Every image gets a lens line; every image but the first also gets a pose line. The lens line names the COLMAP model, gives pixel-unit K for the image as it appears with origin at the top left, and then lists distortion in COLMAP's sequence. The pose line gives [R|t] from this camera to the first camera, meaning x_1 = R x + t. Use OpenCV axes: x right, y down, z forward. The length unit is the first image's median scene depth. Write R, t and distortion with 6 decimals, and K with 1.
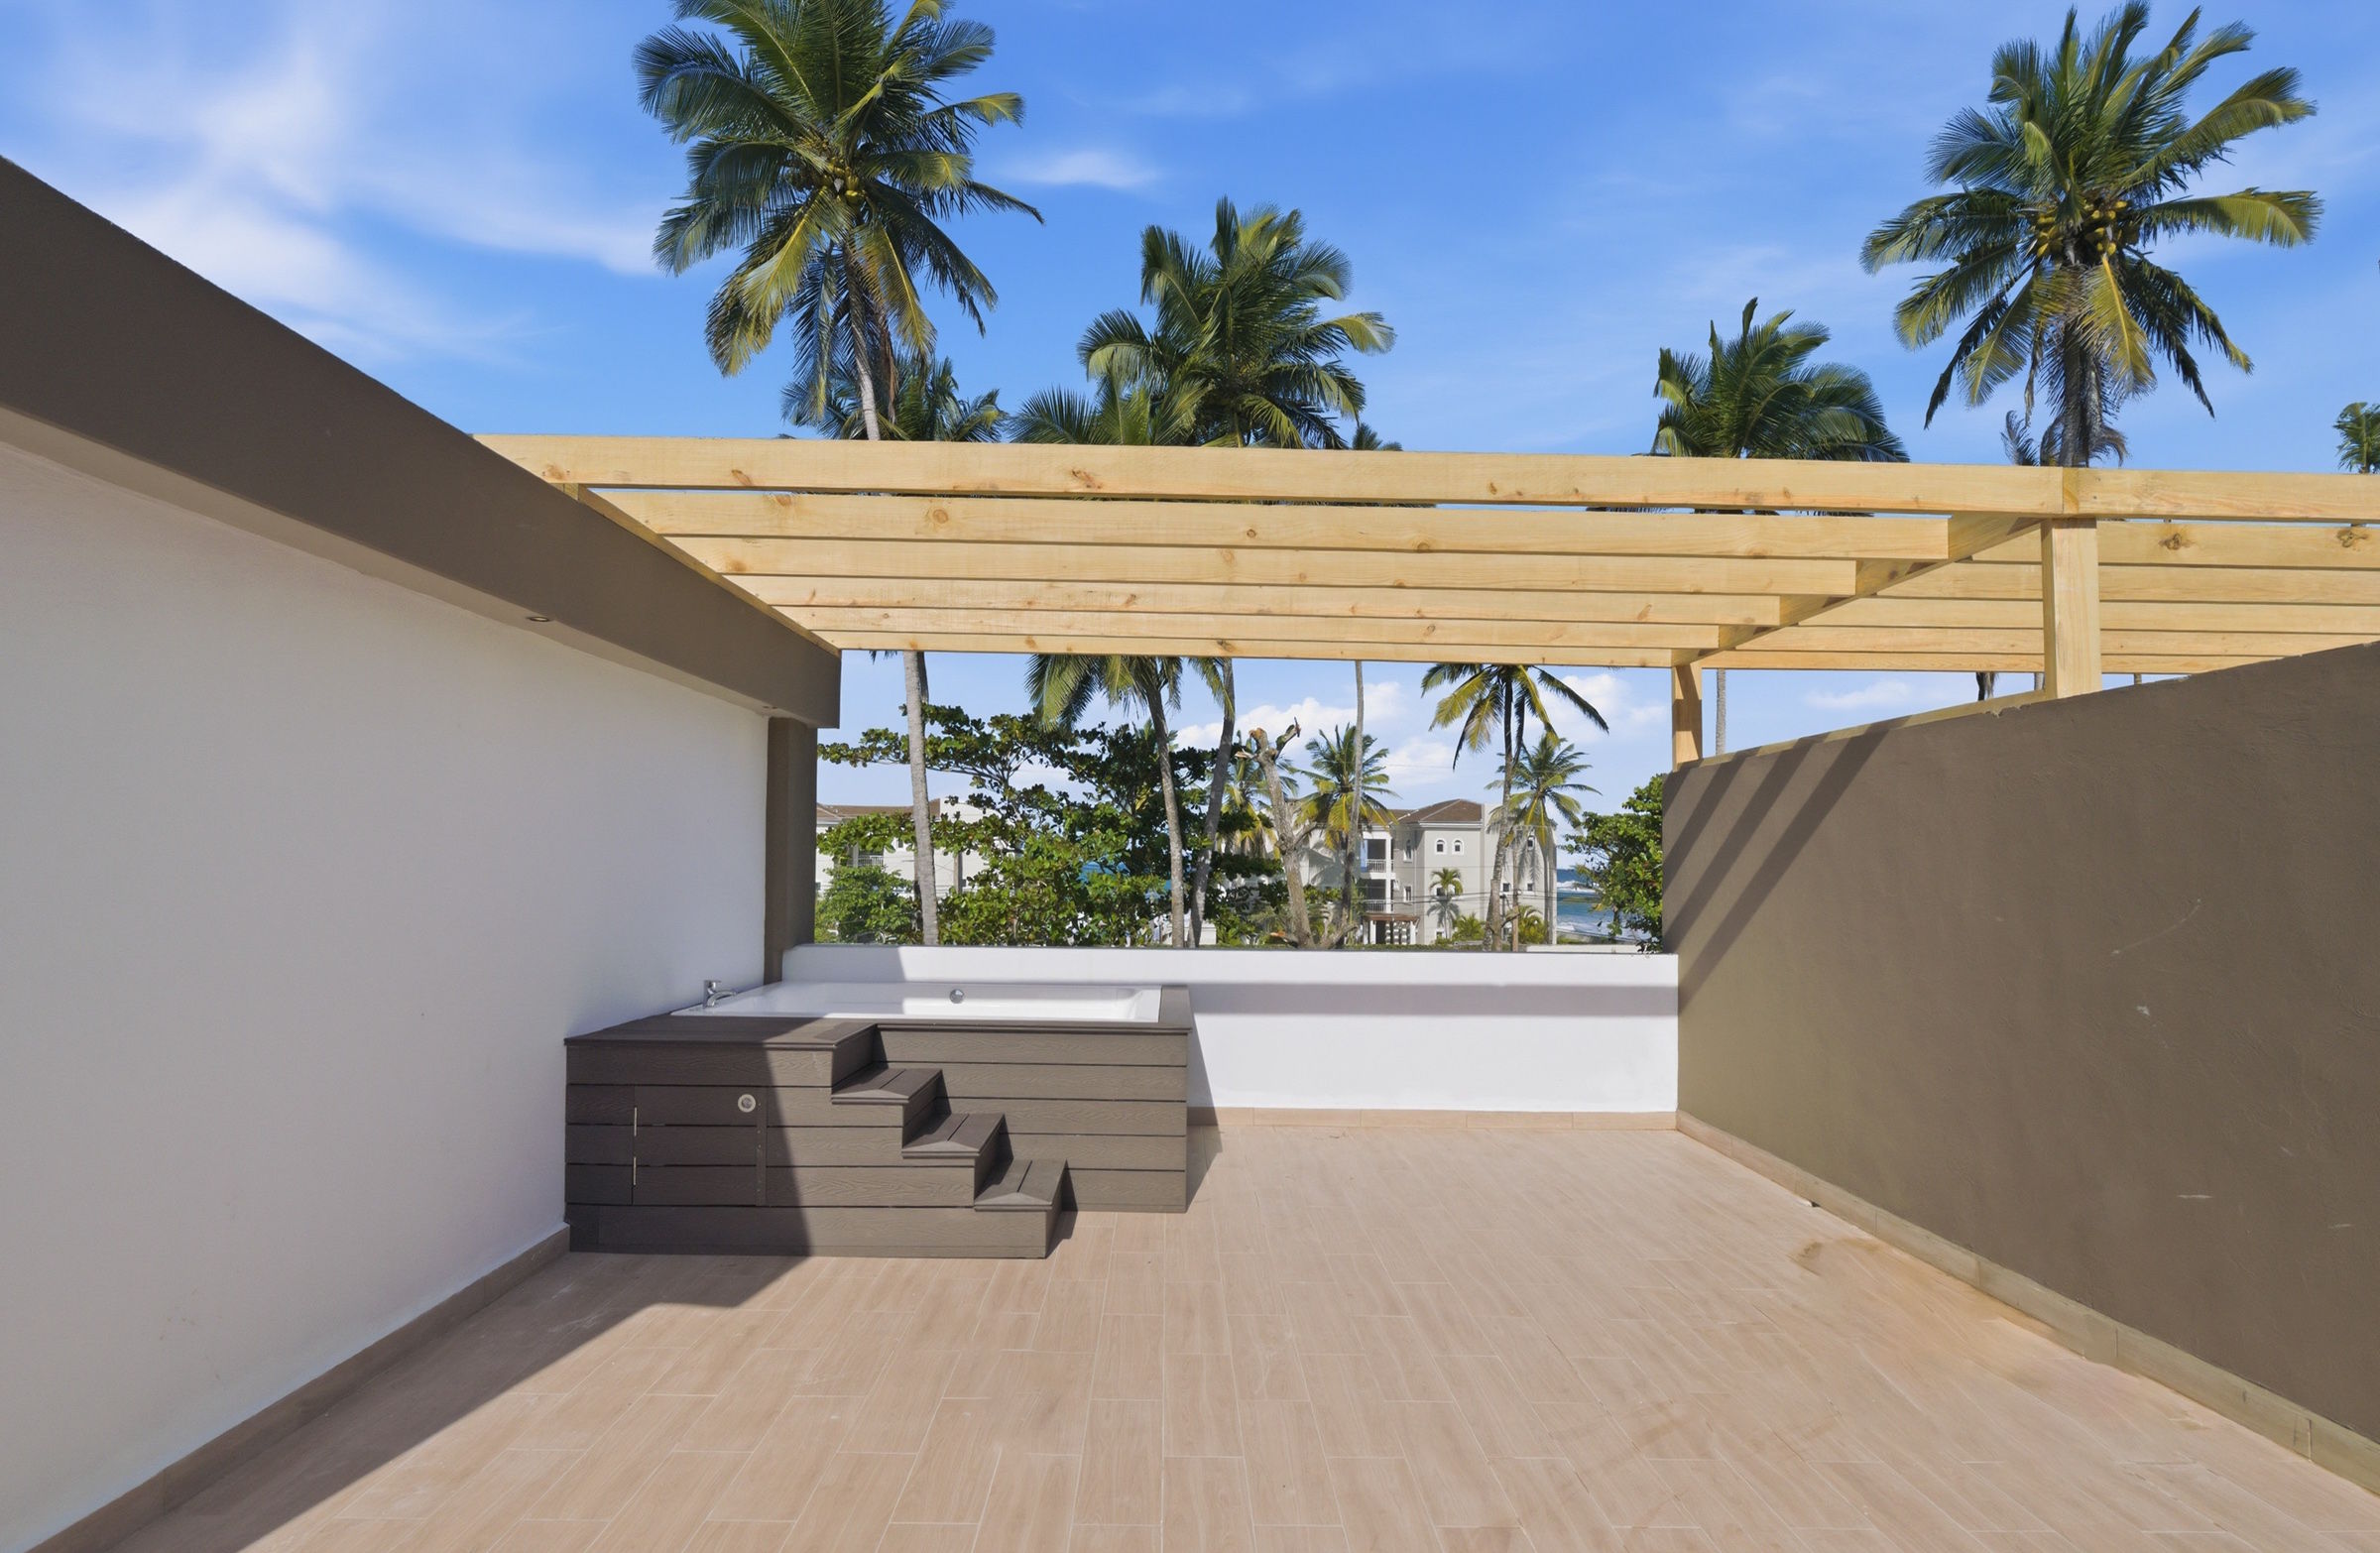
lens RADIAL K [[1155.4, 0, 1187.1], [0, 1155.4, 860.0], [0, 0, 1]] dist [-0.001305, -0.000684]
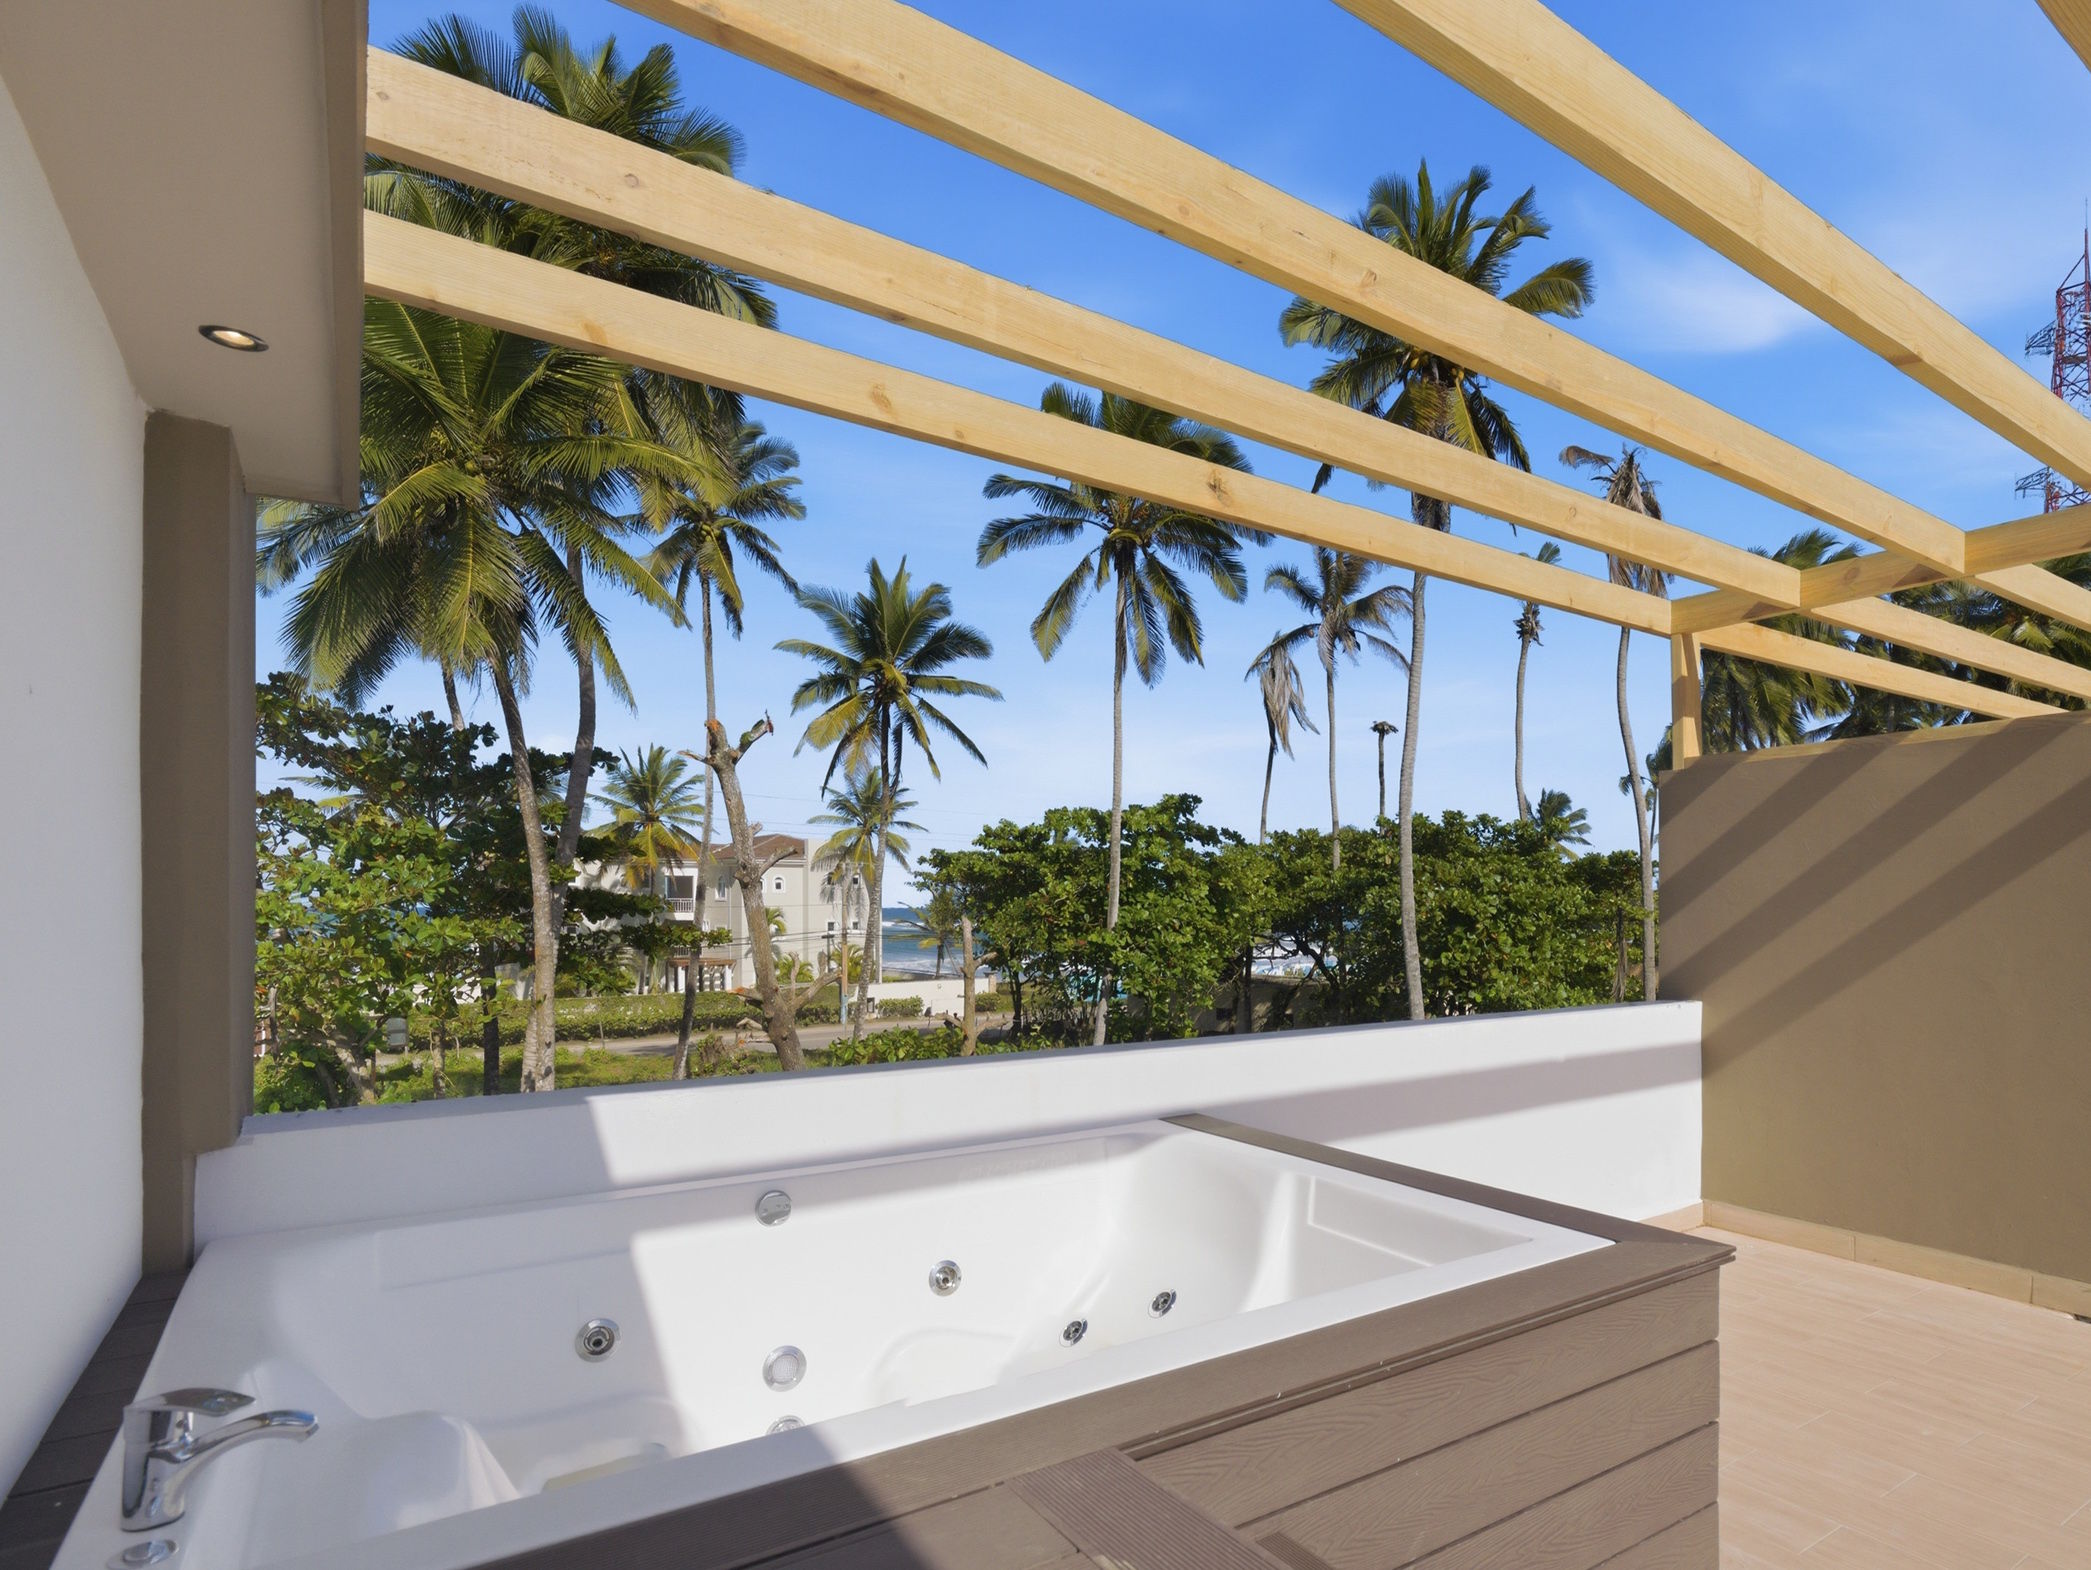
lens RADIAL K [[1140.6, 0, 1195.5], [0, 1140.6, 913.1], [0, 0, 1]] dist [-0.000572, 0.001585]
pose [[0.818361, -0.013568, 0.574544, -0.099478], [0.006371, 0.999874, 0.014537, 0.002956], [-0.574669, -0.008236, 0.818344, 0.188081]]
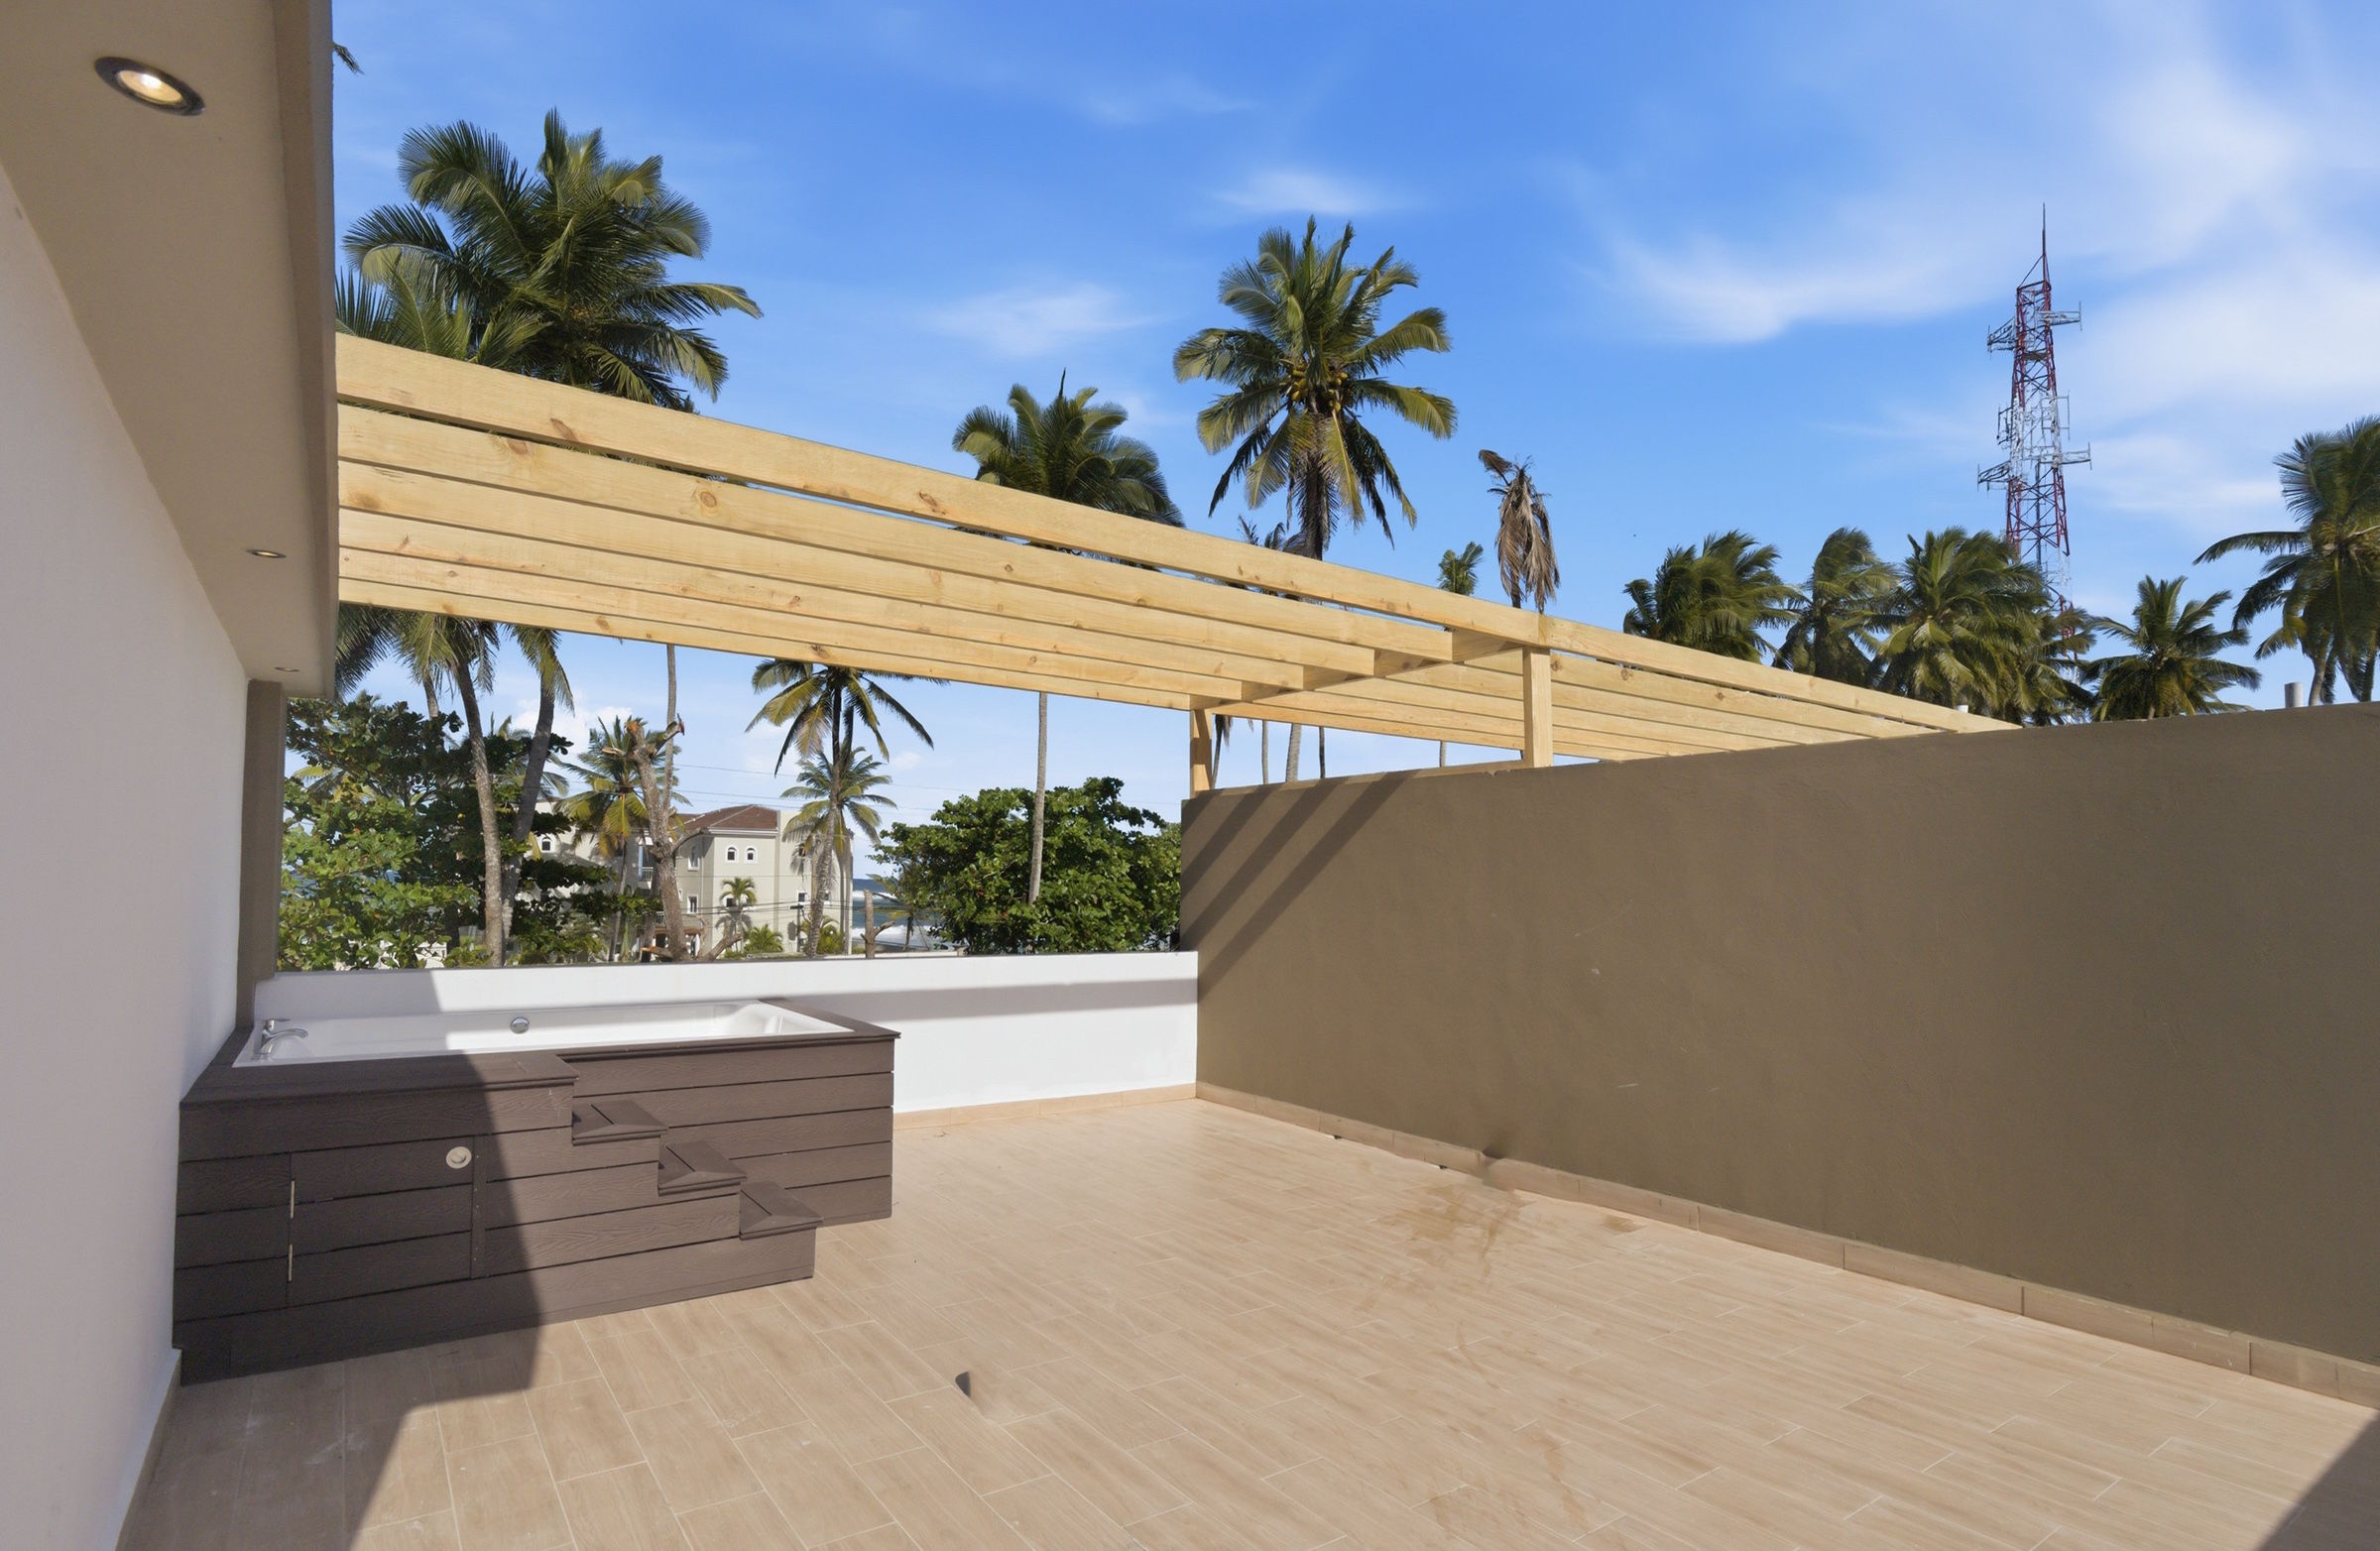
lens RADIAL K [[1175.1, 0, 1181.2], [0, 1175.1, 860.0], [0, 0, 1]] dist [-0.001252, -0.000596]
pose [[0.824522, 0.012306, 0.565696, -0.093347], [-0.007784, 0.999916, -0.010406, 0.000052], [-0.565777, 0.004177, 0.824548, 0.000706]]
